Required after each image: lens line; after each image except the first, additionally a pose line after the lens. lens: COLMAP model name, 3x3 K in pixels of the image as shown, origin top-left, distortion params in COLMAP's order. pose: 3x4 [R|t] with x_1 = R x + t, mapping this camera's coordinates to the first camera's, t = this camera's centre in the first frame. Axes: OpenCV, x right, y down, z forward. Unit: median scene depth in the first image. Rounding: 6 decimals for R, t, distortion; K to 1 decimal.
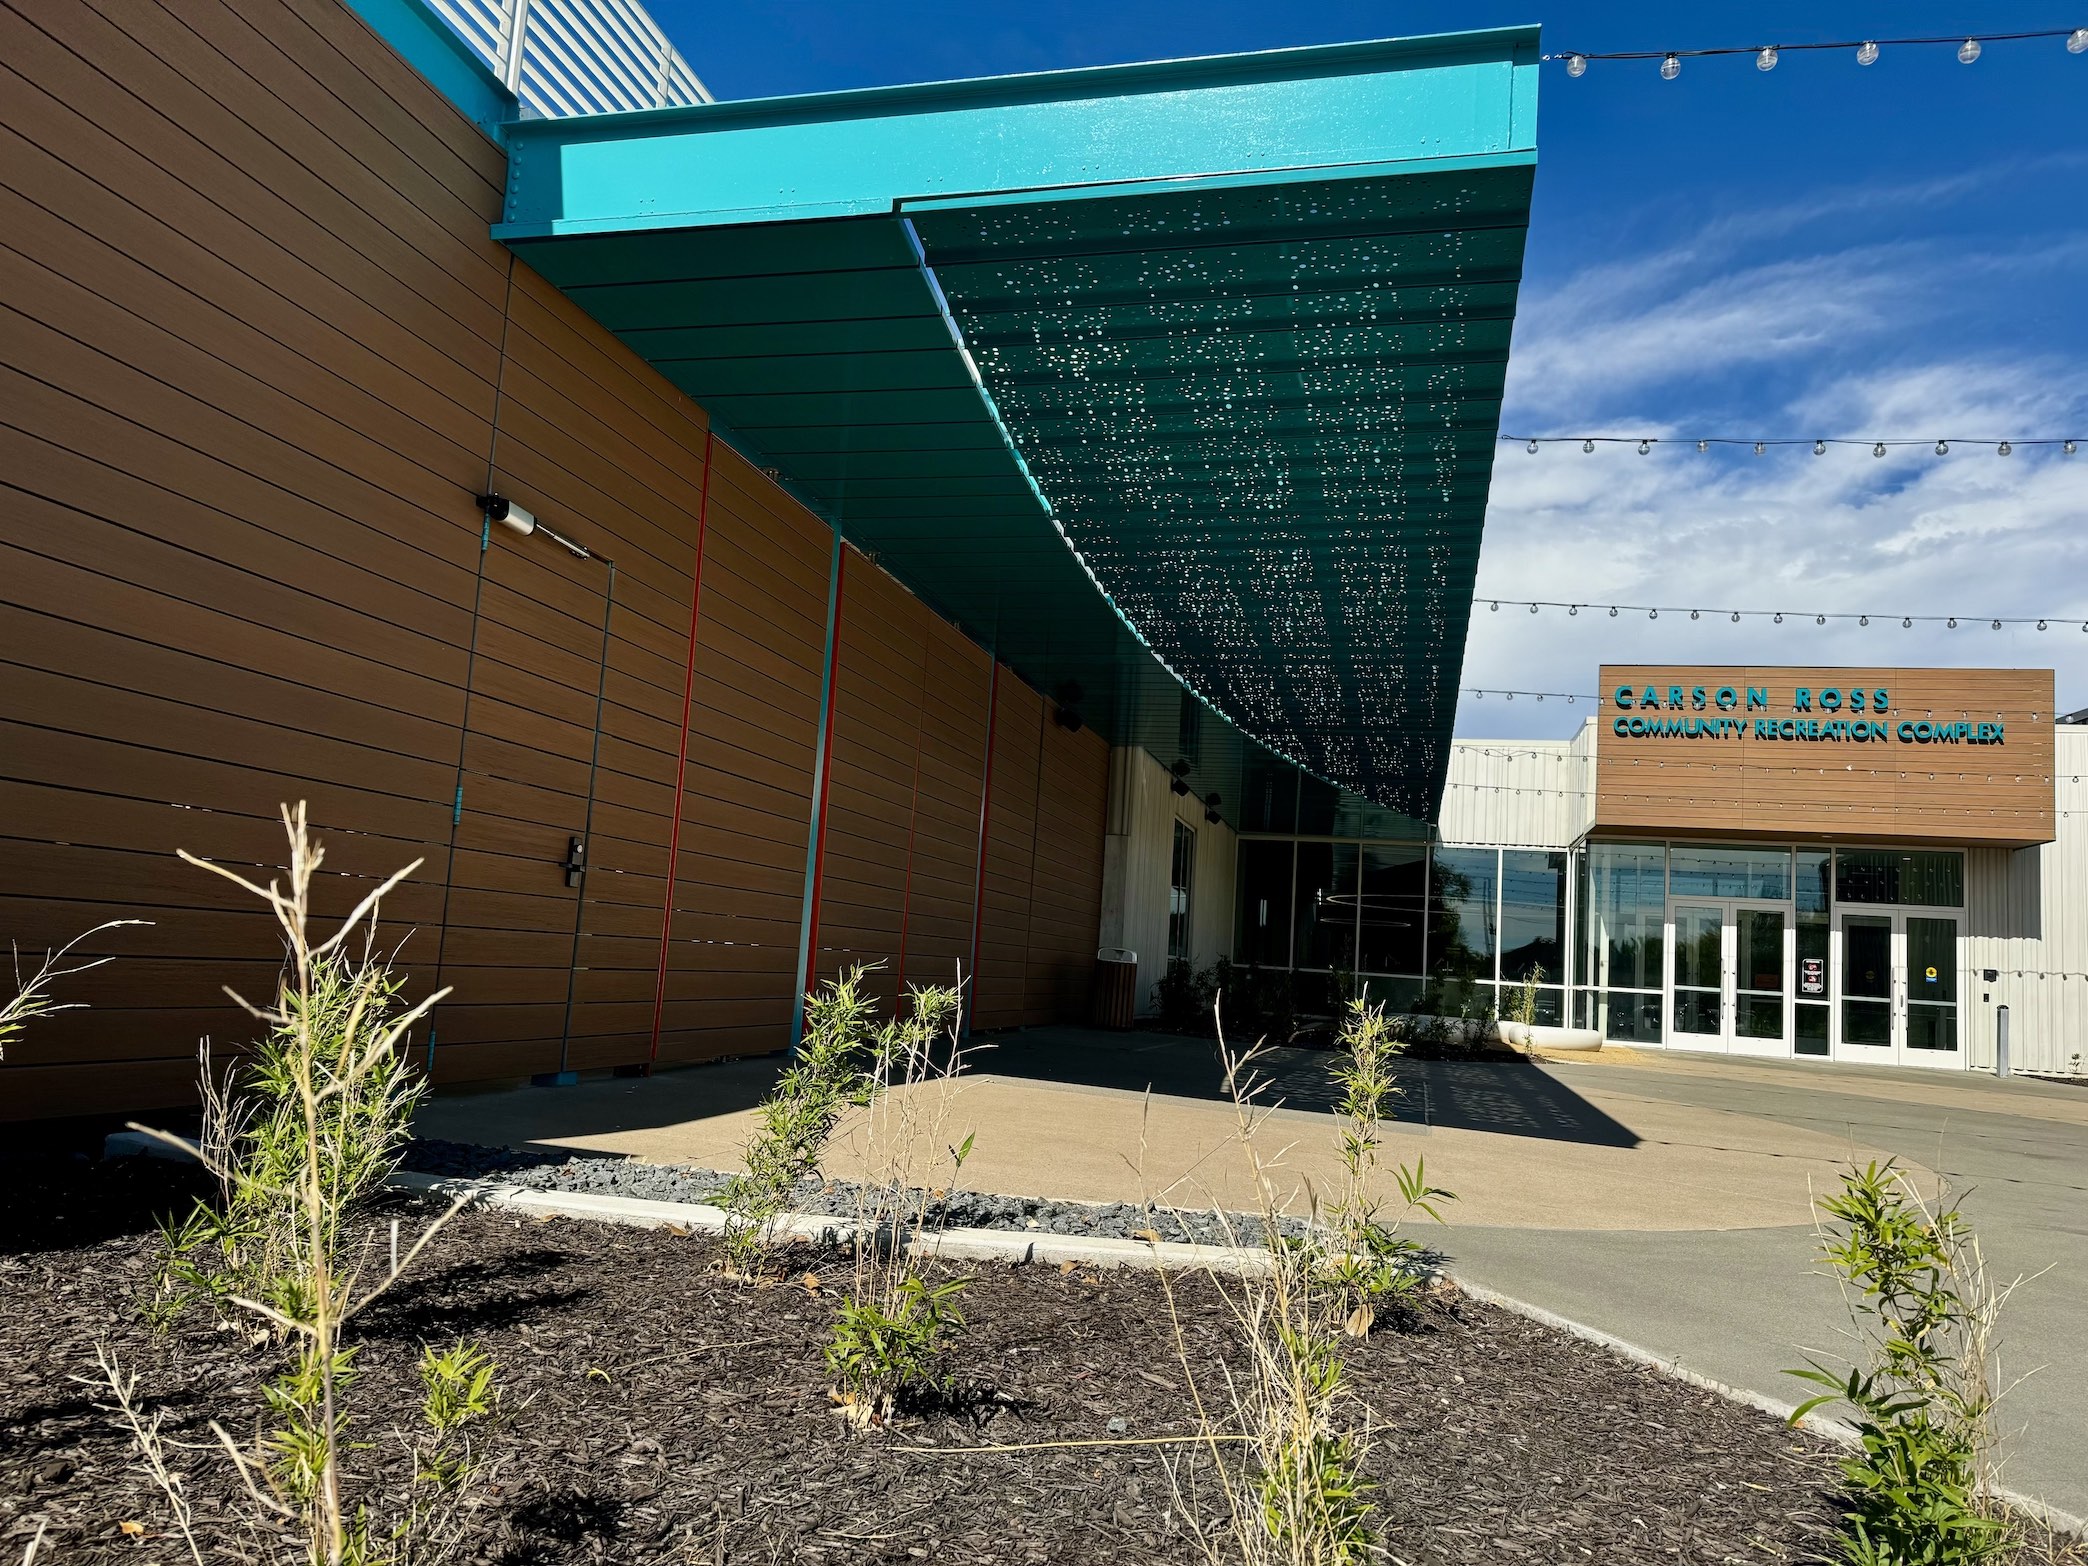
lens RADIAL K [[1458.1, 0, 1033.7], [0, 1458.1, 787.3], [0, 0, 1]] dist [0.004520, -0.000909]
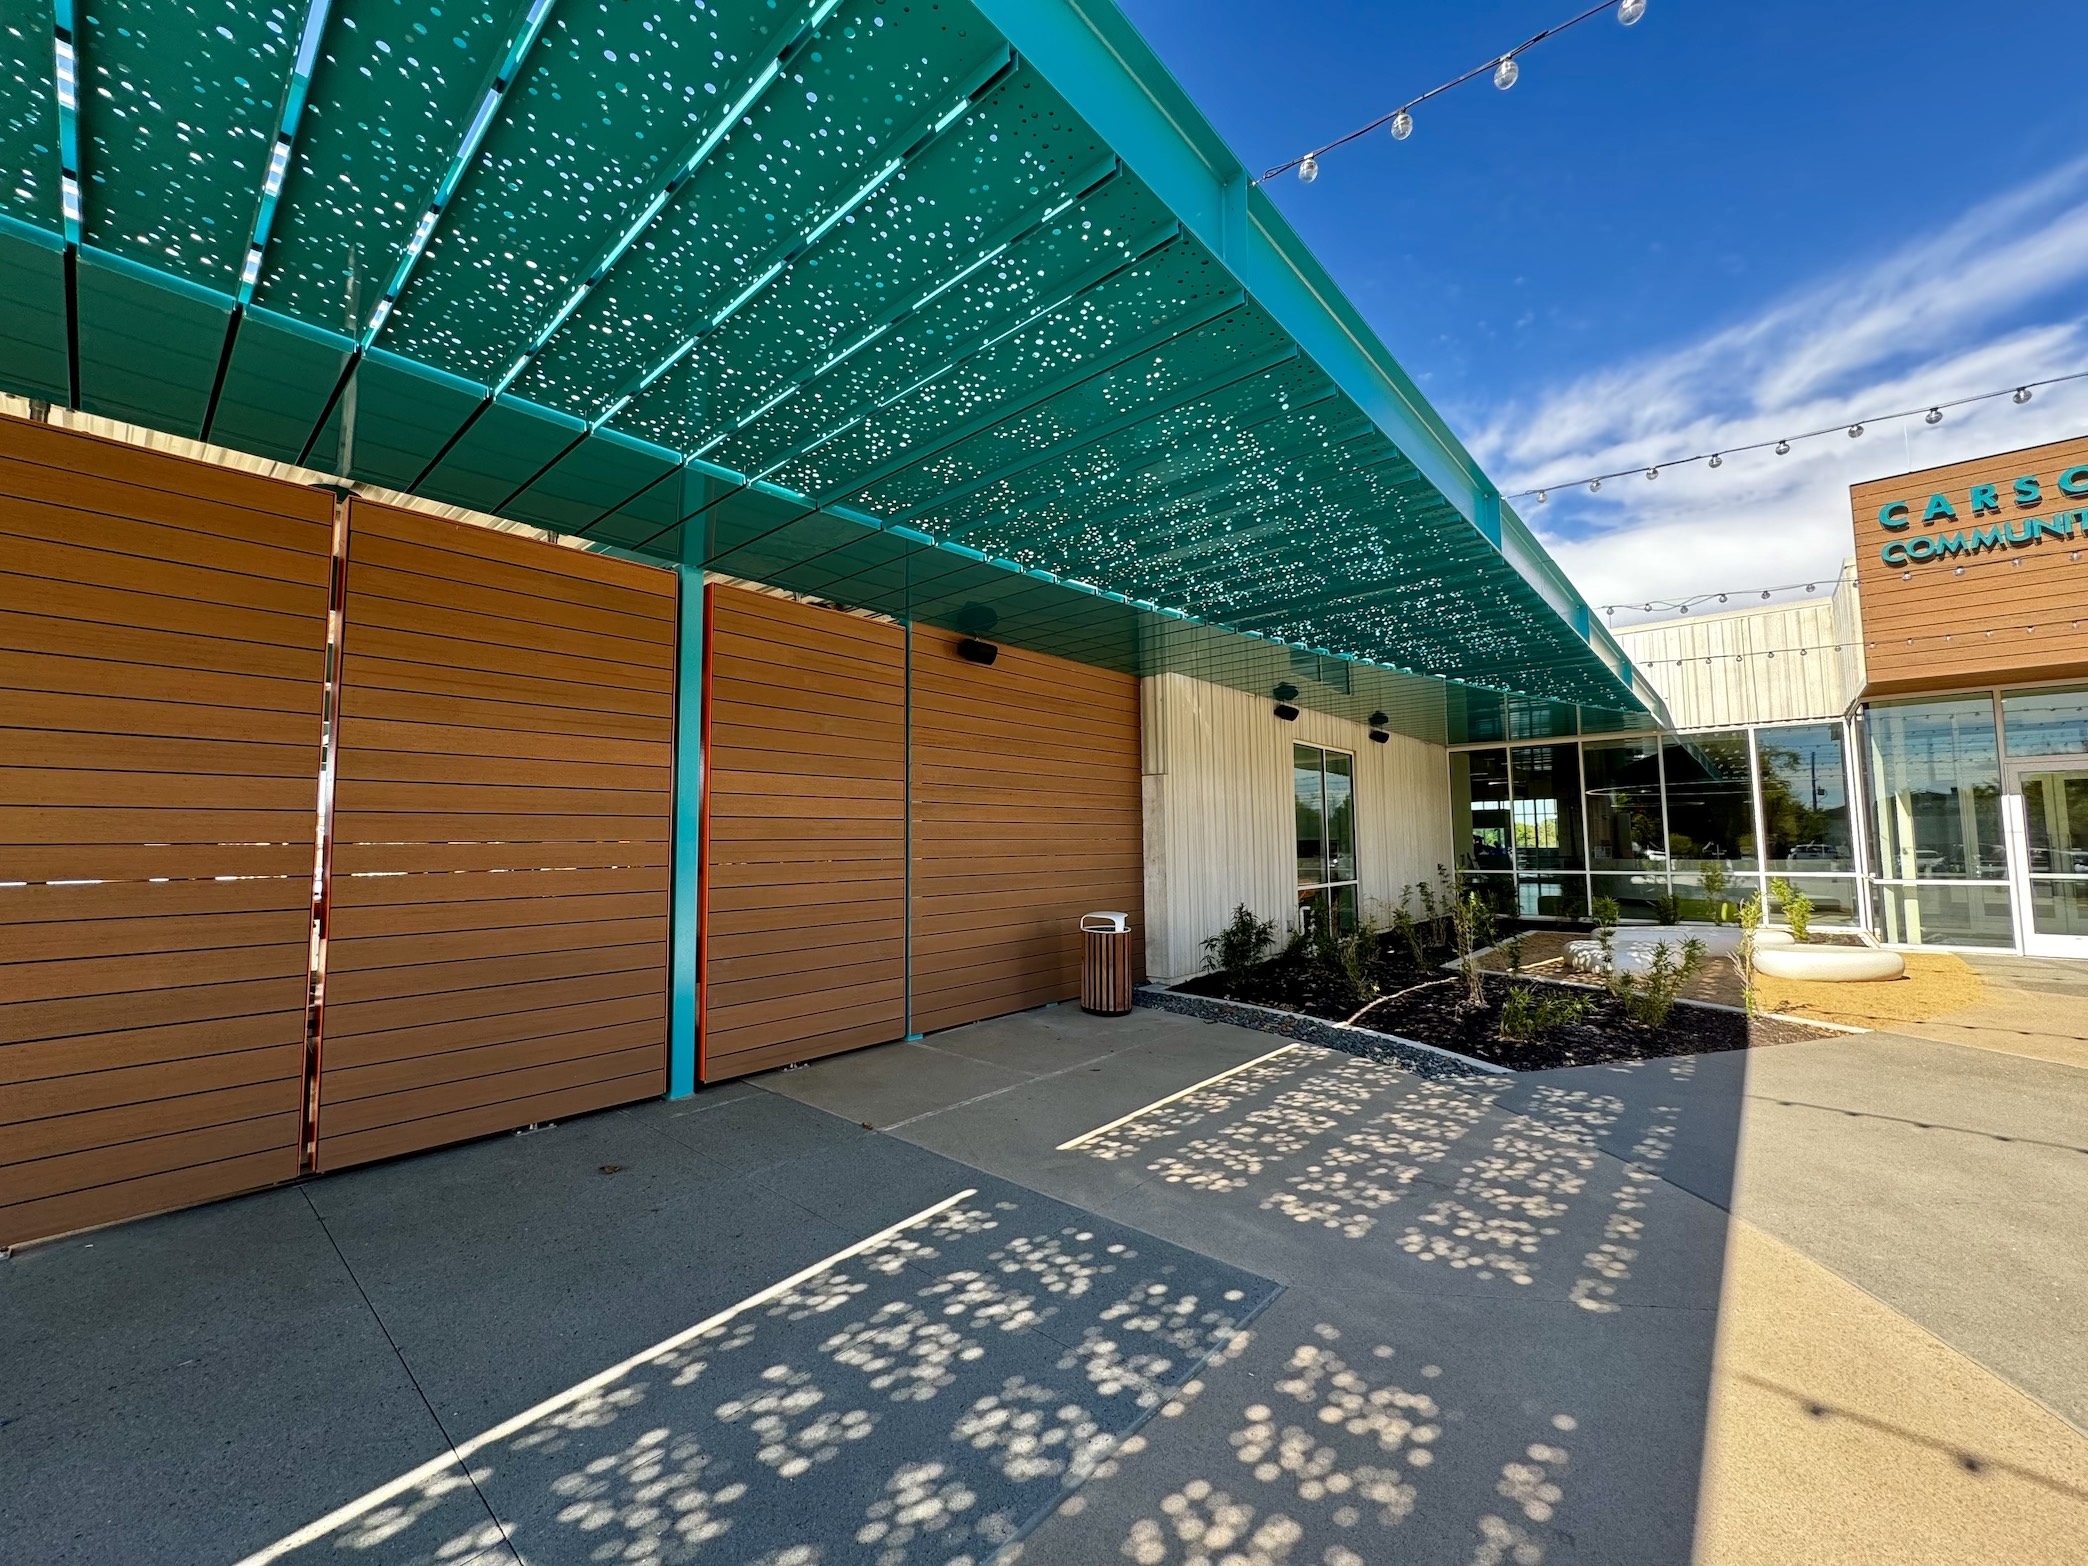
lens RADIAL K [[846.9, 0, 1065.8], [0, 846.9, 778.0], [0, 0, 1]] dist [0.000943, 0.000848]
pose [[0.901068, -0.111957, -0.418977, 0.171337], [0.125087, 0.992138, 0.003902, 0.019331], [0.415246, -0.055925, 0.907989, 0.377798]]
